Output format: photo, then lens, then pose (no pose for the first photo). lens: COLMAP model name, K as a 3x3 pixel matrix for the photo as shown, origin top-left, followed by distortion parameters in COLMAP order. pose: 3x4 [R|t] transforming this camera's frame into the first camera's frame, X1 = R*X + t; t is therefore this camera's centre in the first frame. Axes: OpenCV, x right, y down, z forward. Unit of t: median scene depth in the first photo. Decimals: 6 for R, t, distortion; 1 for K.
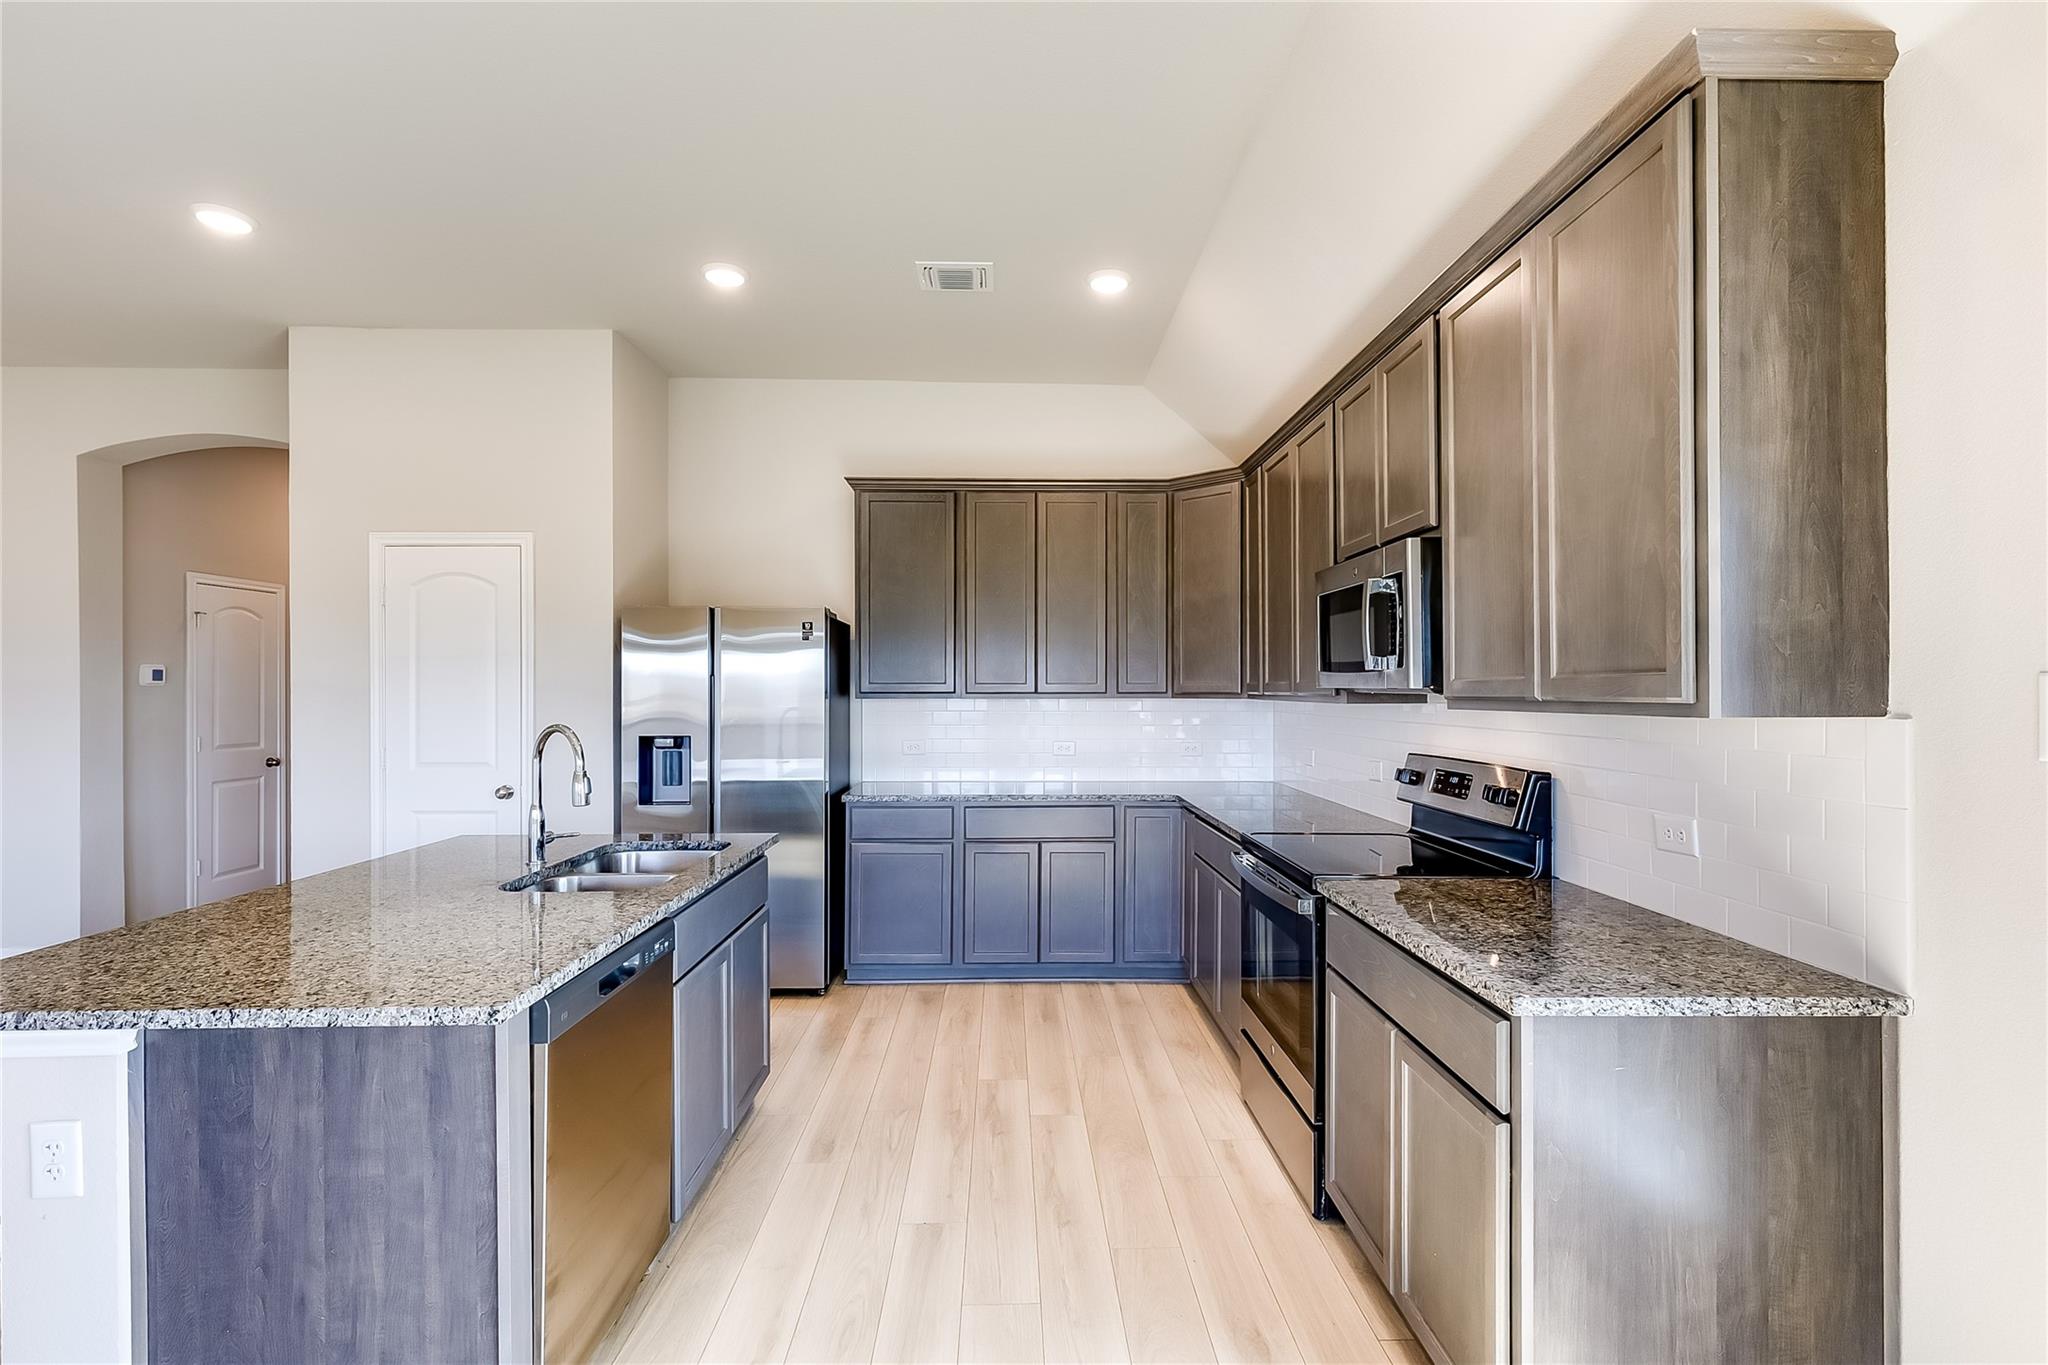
lens RADIAL K [[930.4, 0, 1019.8], [0, 930.4, 686.9], [0, 0, 1]] dist [0.003672, 0.000261]
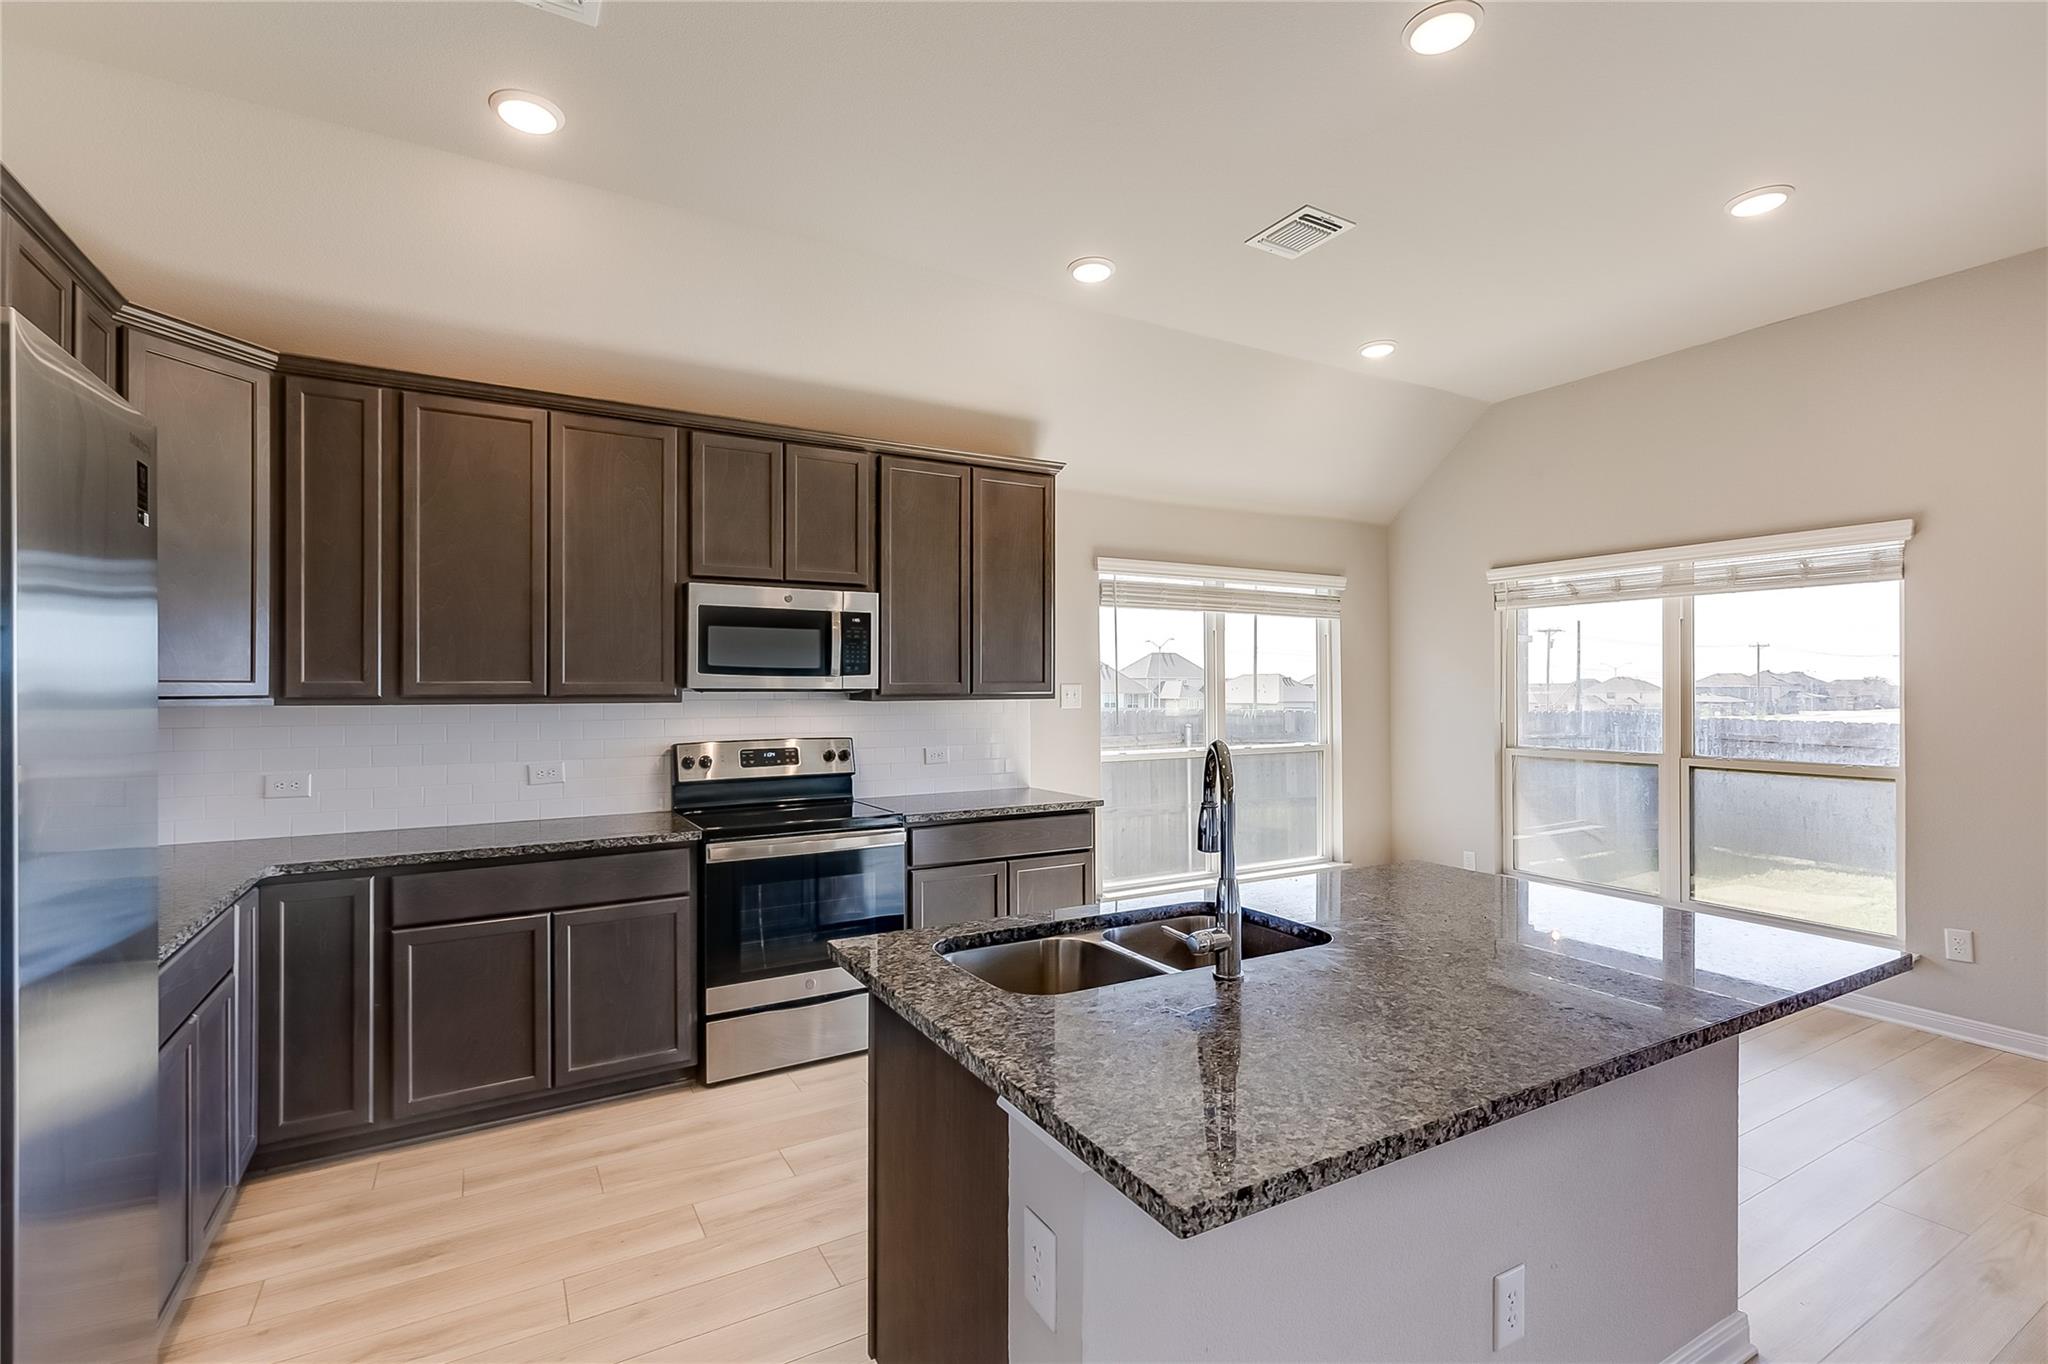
lens RADIAL K [[930.4, 0, 1026.3], [0, 930.4, 686.7], [0, 0, 1]] dist [0.003672, 0.000261]
pose [[-0.484434, 0.002857, 0.874823, -0.694220], [0.000772, 0.999996, -0.002838, 0.002229], [-0.874828, -0.000699, -0.484434, 0.997042]]
